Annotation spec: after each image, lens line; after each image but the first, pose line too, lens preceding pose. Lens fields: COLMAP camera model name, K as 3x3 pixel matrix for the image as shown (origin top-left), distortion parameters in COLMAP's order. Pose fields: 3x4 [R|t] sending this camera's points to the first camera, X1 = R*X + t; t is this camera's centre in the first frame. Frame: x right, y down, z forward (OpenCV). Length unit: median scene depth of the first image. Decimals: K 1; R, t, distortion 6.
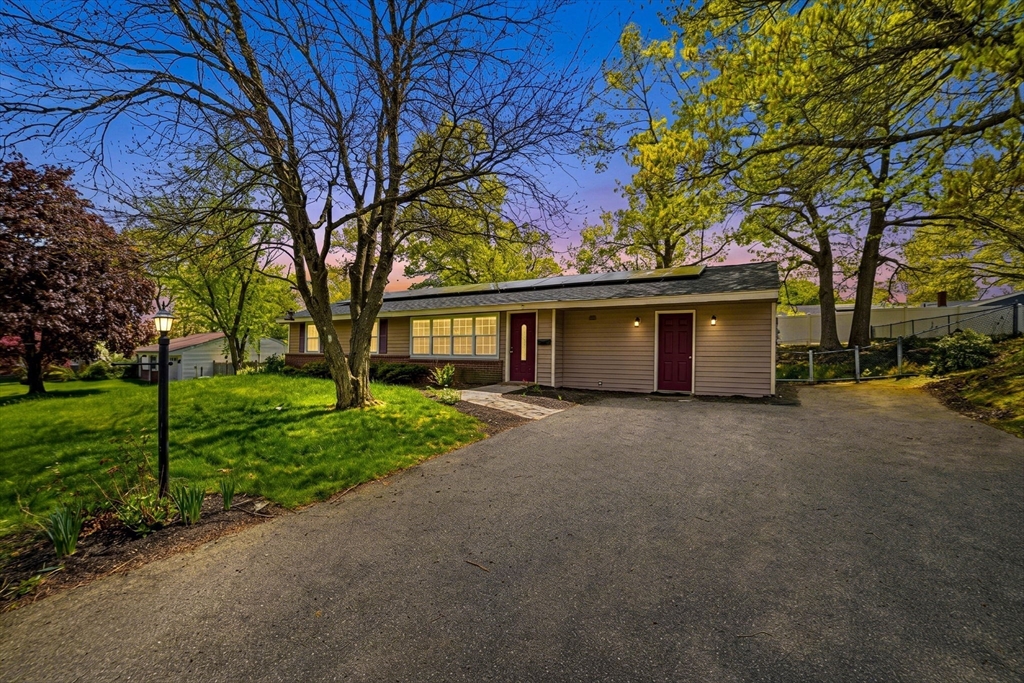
lens RADIAL K [[405.0, 0, 512.0], [0, 405.0, 341.5], [0, 0, 1]] dist [-0.067499, 0.019775]
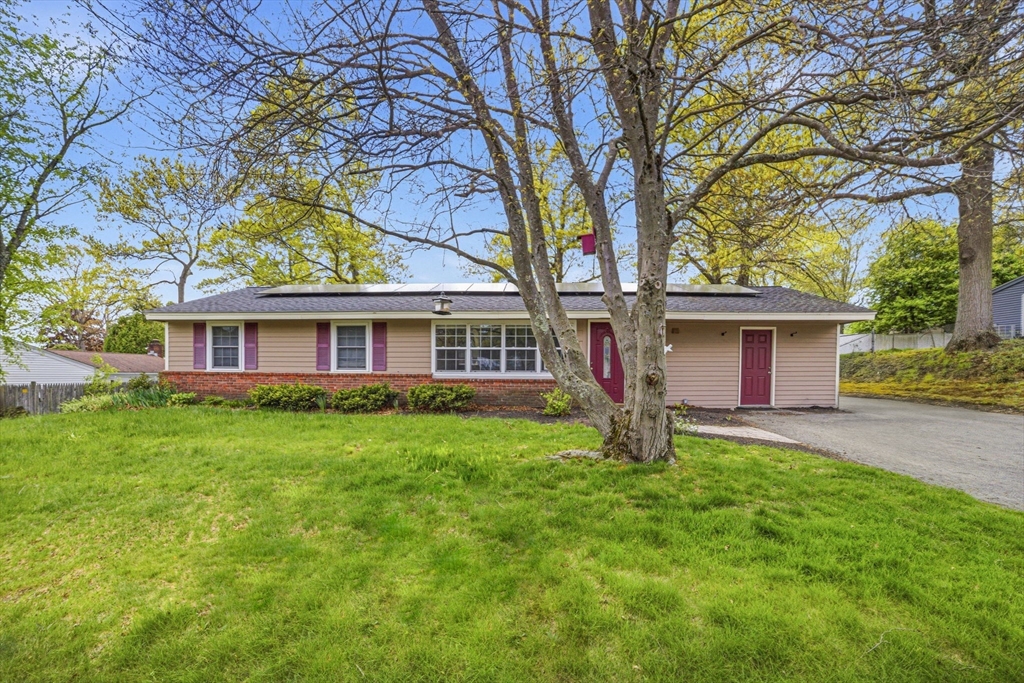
lens RADIAL K [[405.0, 0, 512.0], [0, 405.0, 341.5], [0, 0, 1]] dist [-0.067499, 0.019775]
pose [[0.882454, 0.023071, 0.469833, -0.567607], [-0.008622, 0.999422, -0.032883, -0.000605], [-0.470320, 0.024967, 0.882143, 0.361617]]
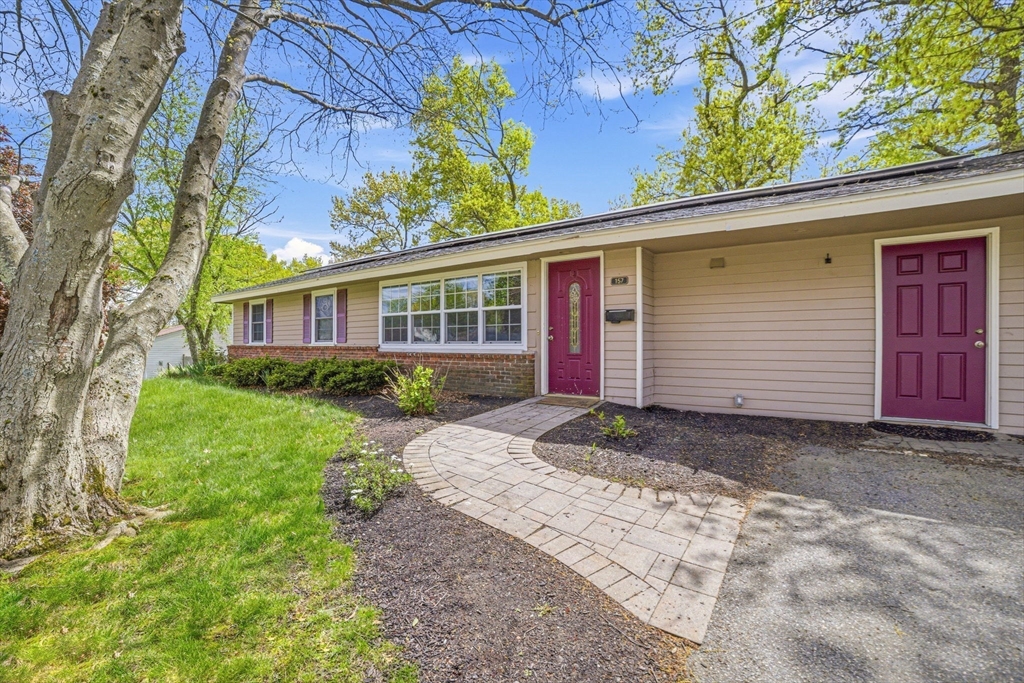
lens RADIAL K [[405.0, 0, 512.0], [0, 405.0, 341.5], [0, 0, 1]] dist [-0.067499, 0.019775]
pose [[0.997201, -0.016502, -0.072918, -0.014195], [0.019004, 0.999249, 0.033757, 0.013808], [0.072306, -0.035048, 0.996766, 0.506527]]
